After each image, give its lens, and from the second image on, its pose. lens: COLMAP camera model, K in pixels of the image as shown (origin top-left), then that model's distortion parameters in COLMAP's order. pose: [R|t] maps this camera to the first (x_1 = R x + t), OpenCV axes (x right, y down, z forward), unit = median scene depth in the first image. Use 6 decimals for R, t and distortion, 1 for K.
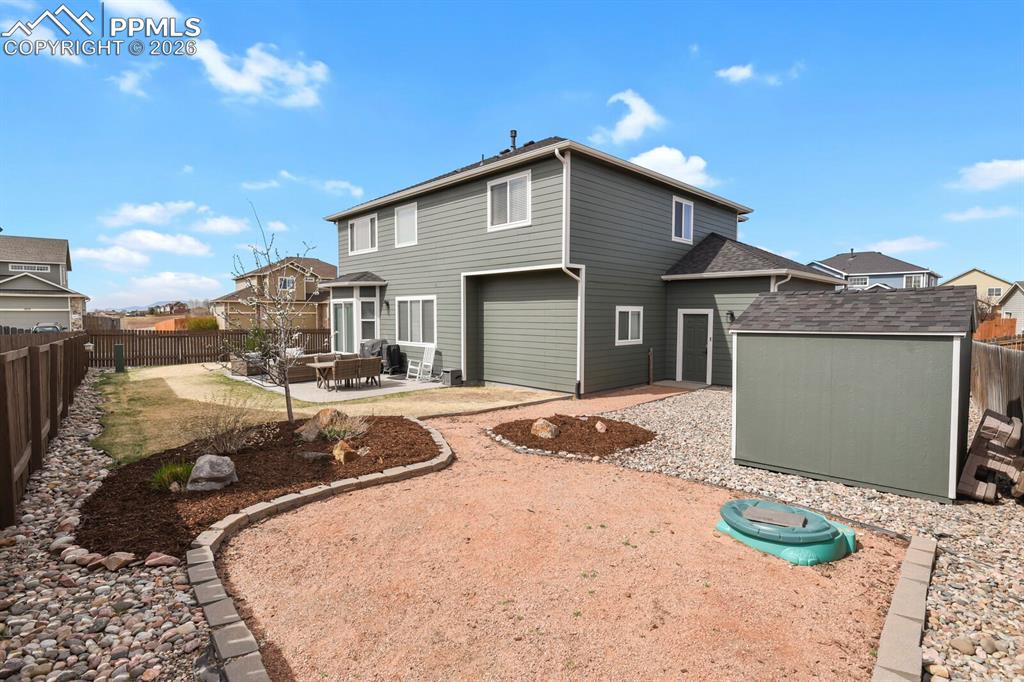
lens RADIAL K [[495.1, 0, 511.0], [0, 495.1, 340.0], [0, 0, 1]] dist [-0.001803, -0.007626]
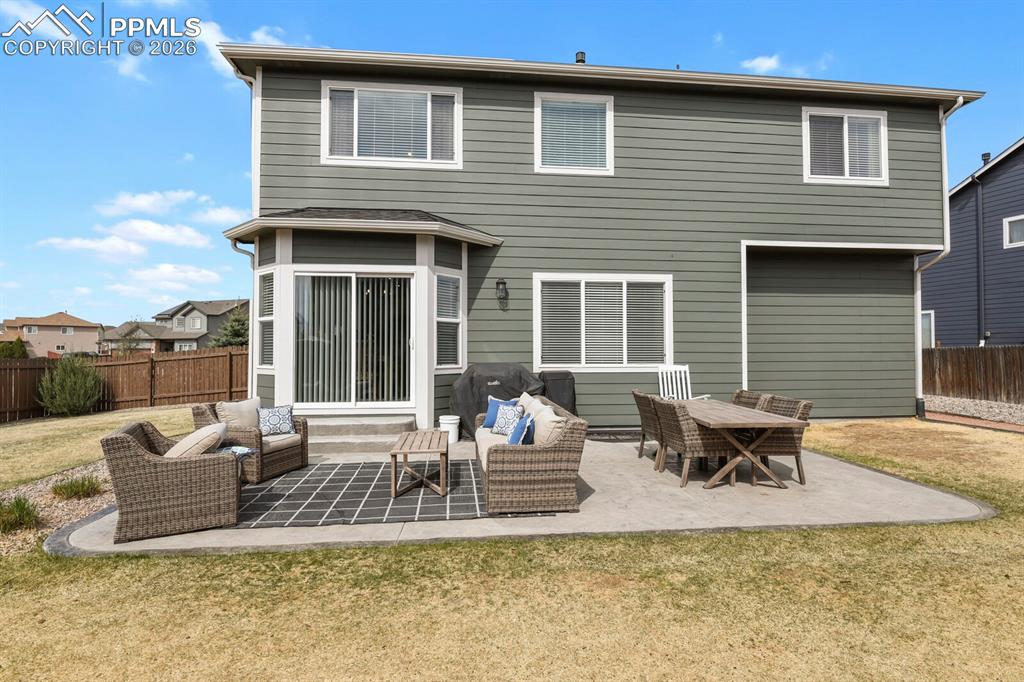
lens RADIAL K [[495.1, 0, 511.0], [0, 495.1, 340.0], [0, 0, 1]] dist [-0.001803, -0.007626]
pose [[0.623567, 0.009473, 0.781712, -0.662971], [0.042490, 0.998038, -0.045988, -0.000758], [-0.780614, 0.061891, 0.621941, 0.770127]]
